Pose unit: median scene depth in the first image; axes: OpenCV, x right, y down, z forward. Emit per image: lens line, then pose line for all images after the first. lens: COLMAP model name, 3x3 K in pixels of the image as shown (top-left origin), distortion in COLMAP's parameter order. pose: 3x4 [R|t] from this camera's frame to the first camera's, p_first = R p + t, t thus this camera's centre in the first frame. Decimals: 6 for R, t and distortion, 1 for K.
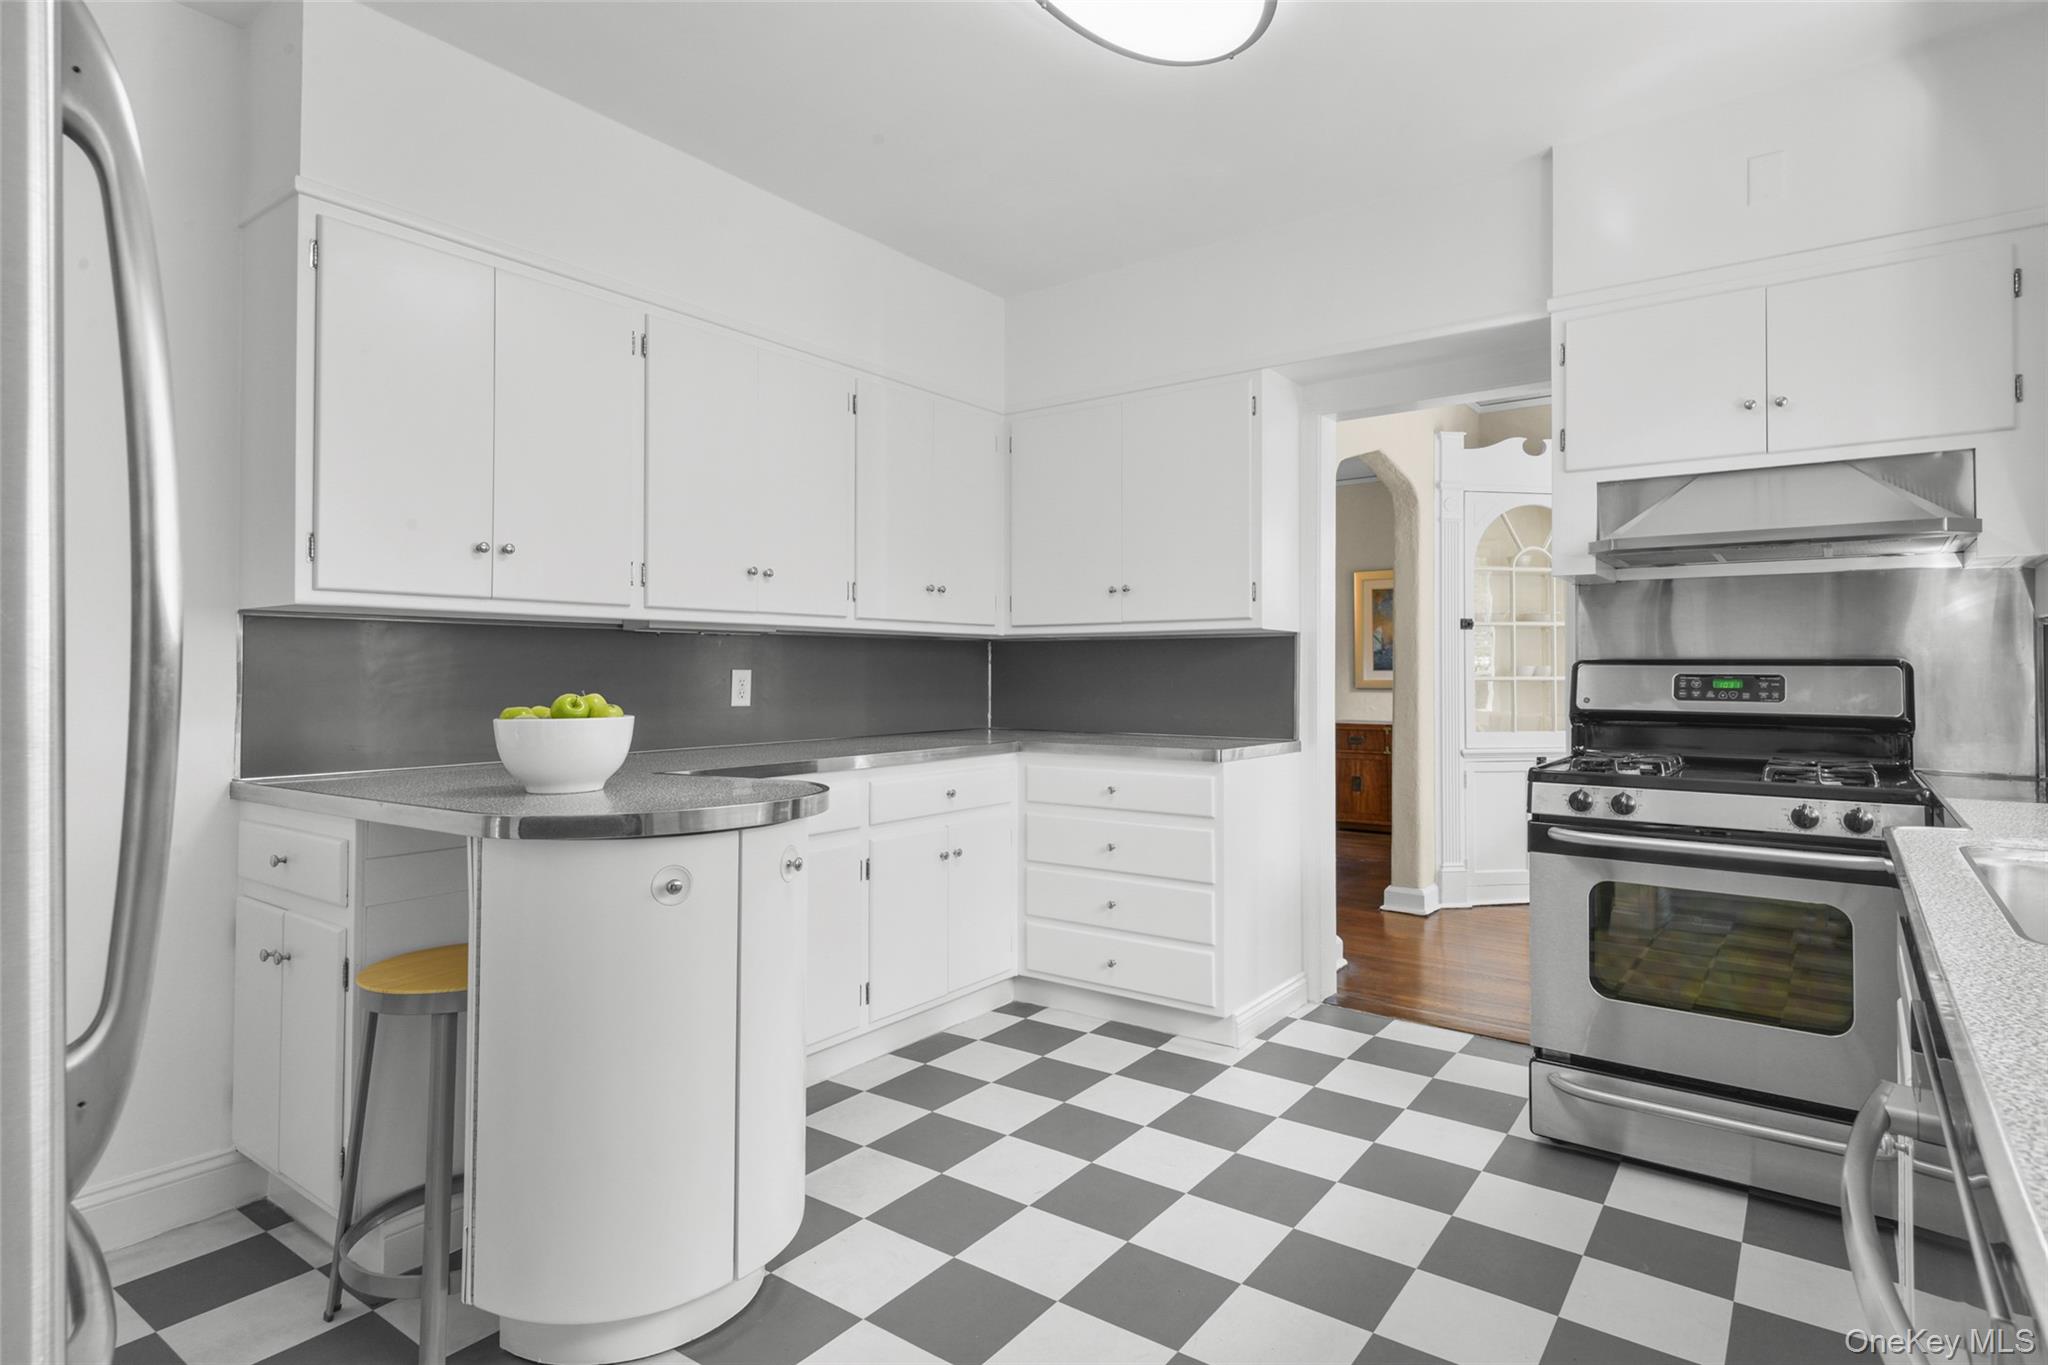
lens RADIAL K [[1084.4, 0, 1016.9], [0, 1084.4, 669.3], [0, 0, 1]] dist [-0.001787, -0.001794]
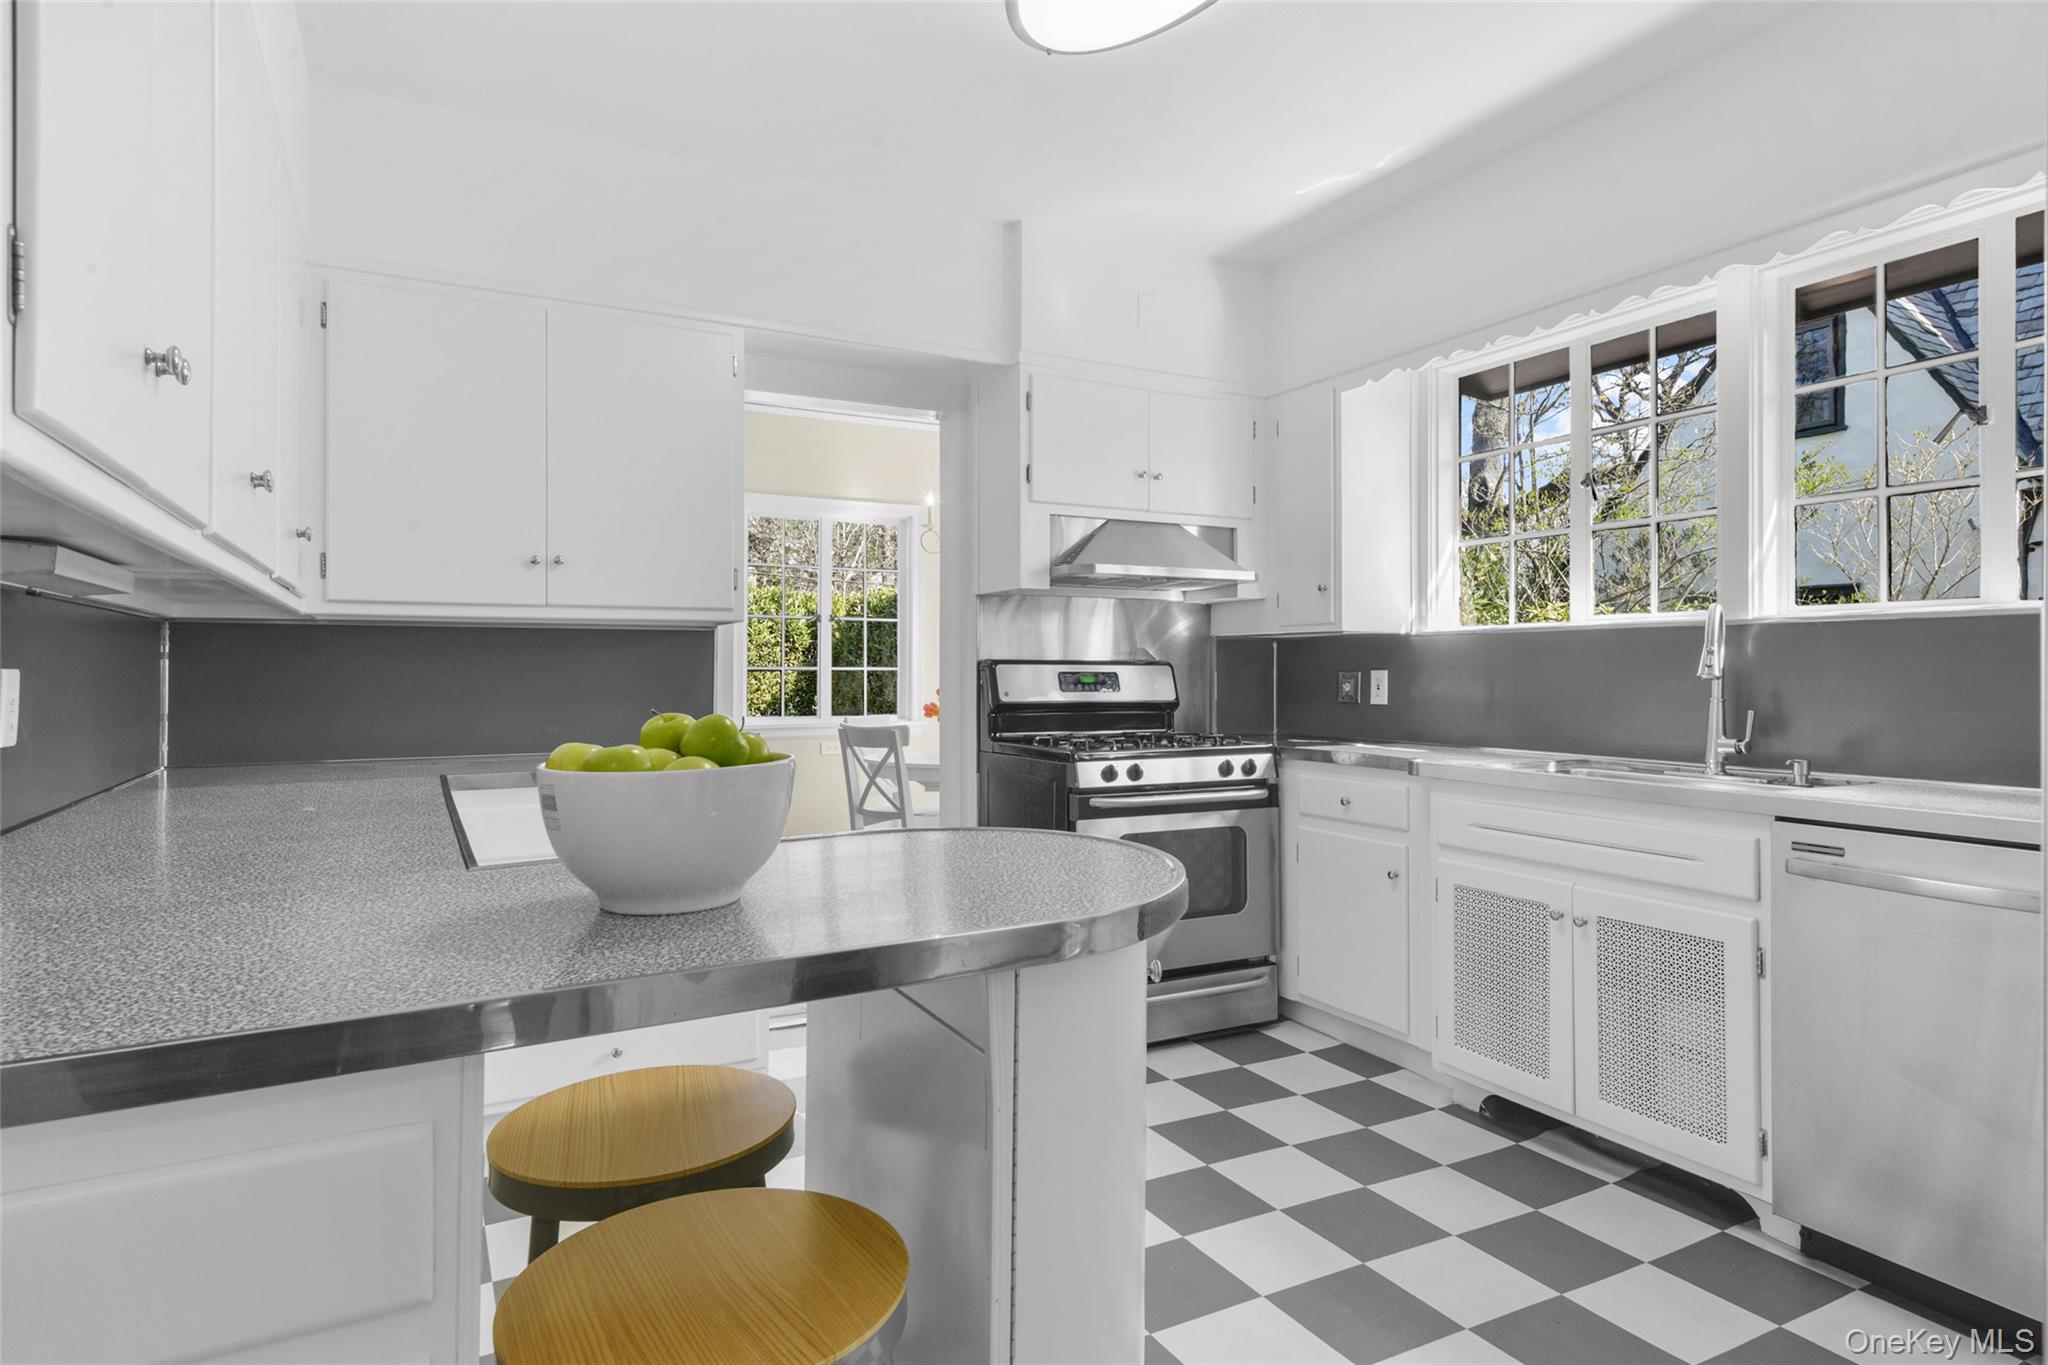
lens RADIAL K [[1146.4, 0, 1030.7], [0, 1146.4, 665.3], [0, 0, 1]] dist [0.001474, 0.000070]
pose [[0.417841, 0.001774, 0.908518, -0.638719], [0.001605, 0.999995, -0.002691, 0.001120], [-0.908519, 0.002583, 0.417836, 0.479171]]
